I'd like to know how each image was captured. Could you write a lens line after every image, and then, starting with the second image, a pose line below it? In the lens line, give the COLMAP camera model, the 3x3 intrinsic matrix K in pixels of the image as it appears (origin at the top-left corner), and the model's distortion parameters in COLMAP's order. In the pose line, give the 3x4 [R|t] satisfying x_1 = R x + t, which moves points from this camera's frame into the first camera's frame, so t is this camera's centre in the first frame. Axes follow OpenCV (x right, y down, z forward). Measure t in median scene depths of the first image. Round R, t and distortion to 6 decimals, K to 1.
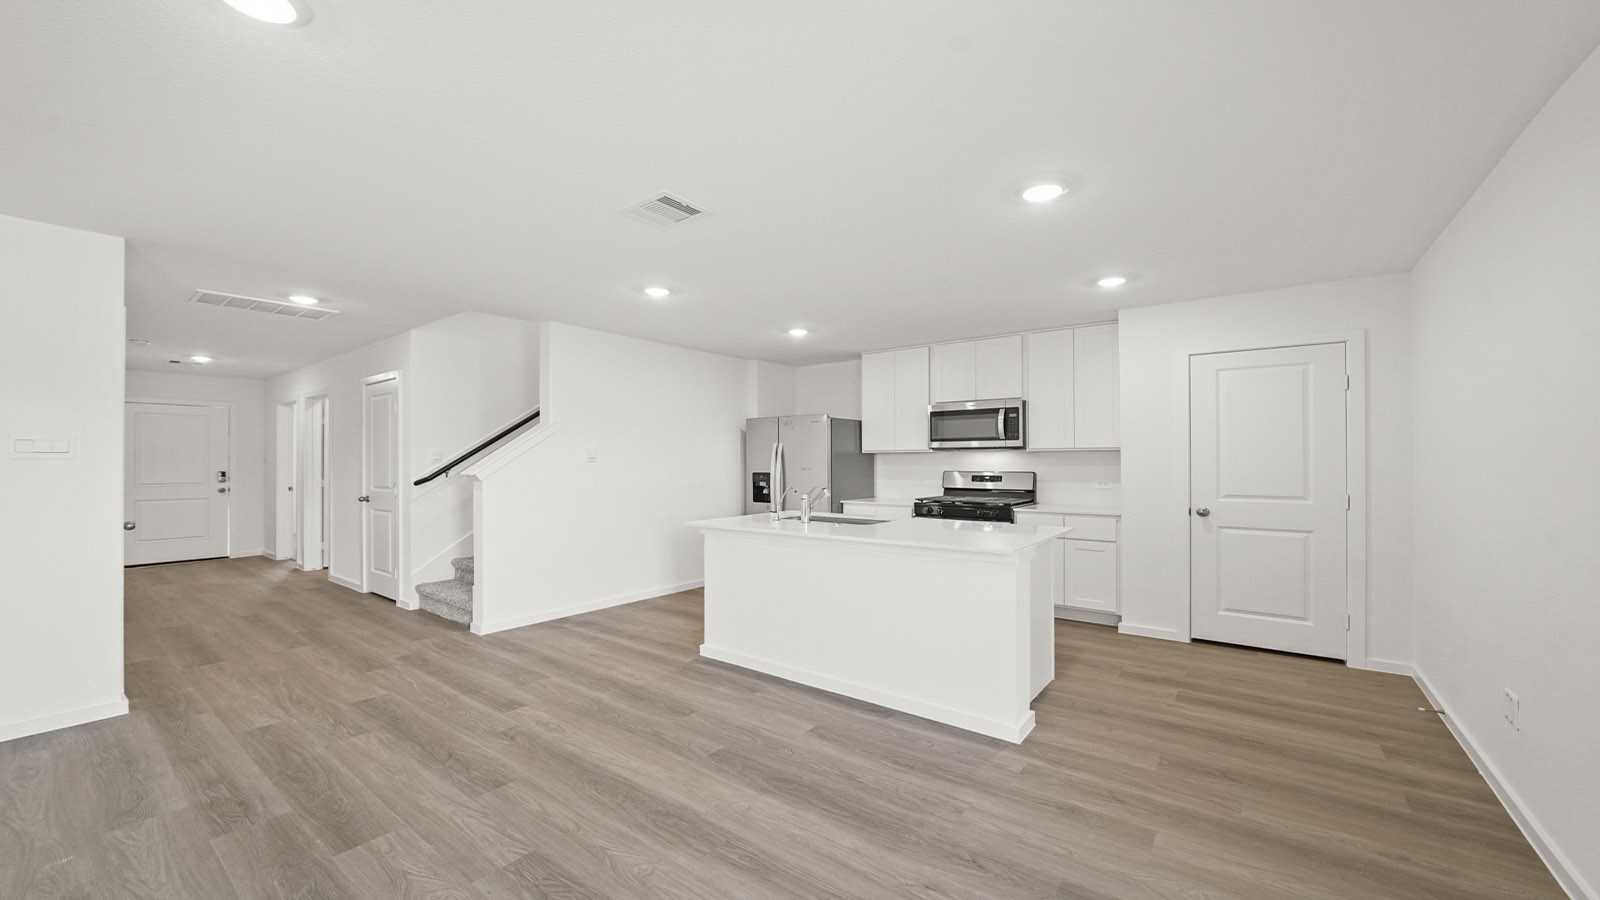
lens RADIAL K [[607.7, 0, 801.2], [0, 607.7, 458.9], [0, 0, 1]] dist [-0.000096, -0.000009]
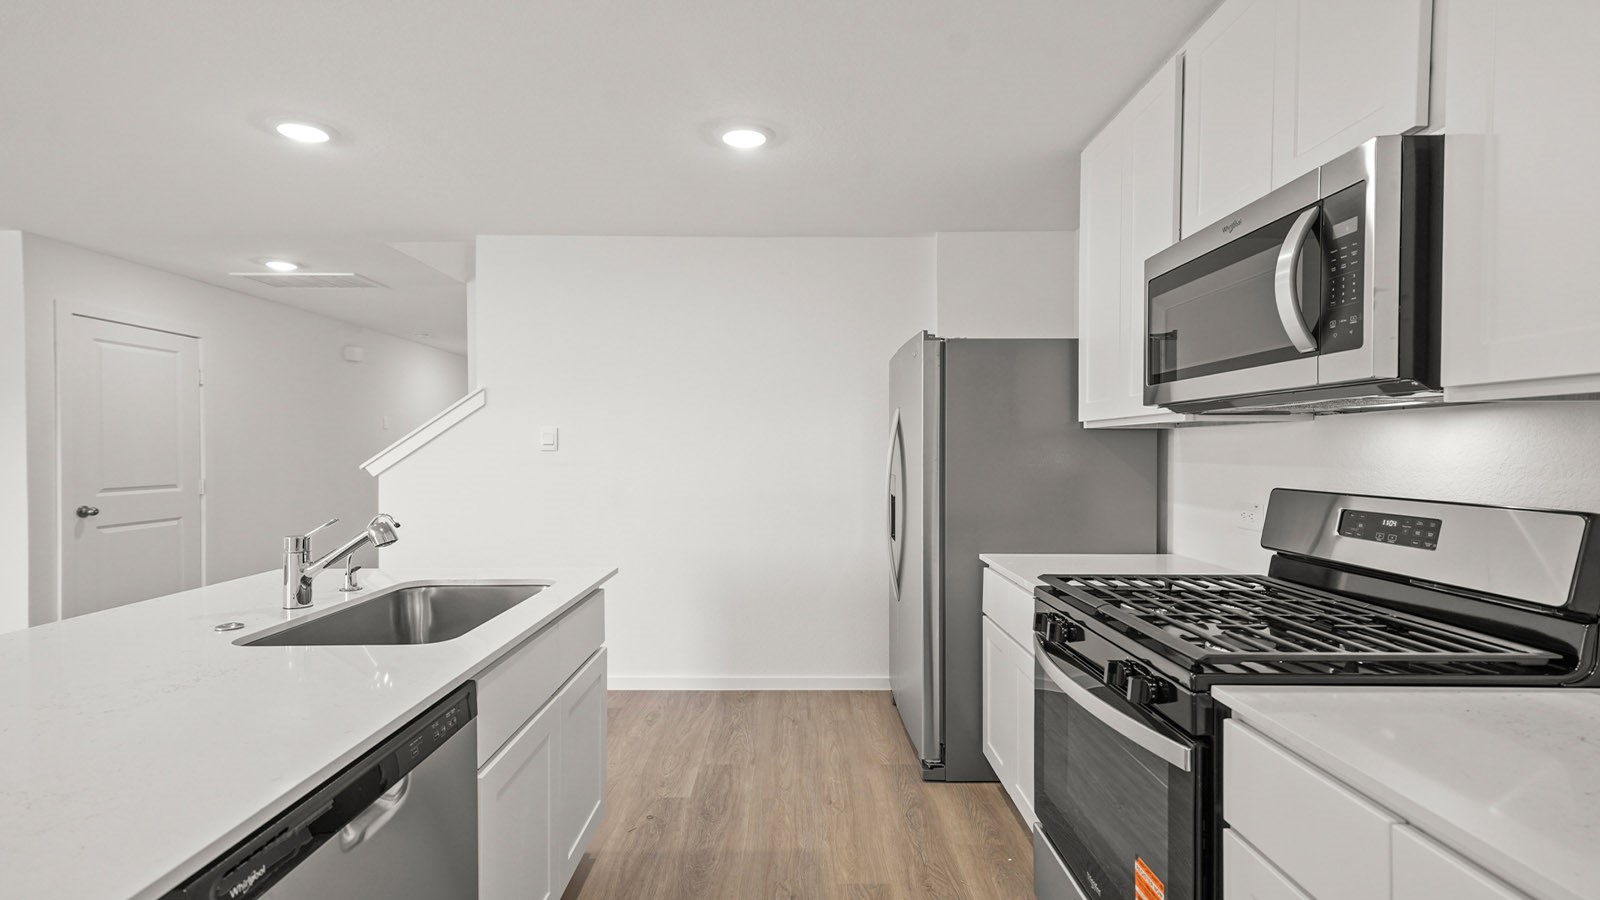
lens RADIAL K [[824.2, 0, 798.6], [0, 824.2, 452.1], [0, 0, 1]] dist [-0.000028, 0.000045]
pose [[0.601782, 0.004575, -0.798647, 0.428283], [0.001794, 0.999973, 0.007079, 0.000275], [0.798658, -0.005693, 0.601758, 0.629705]]
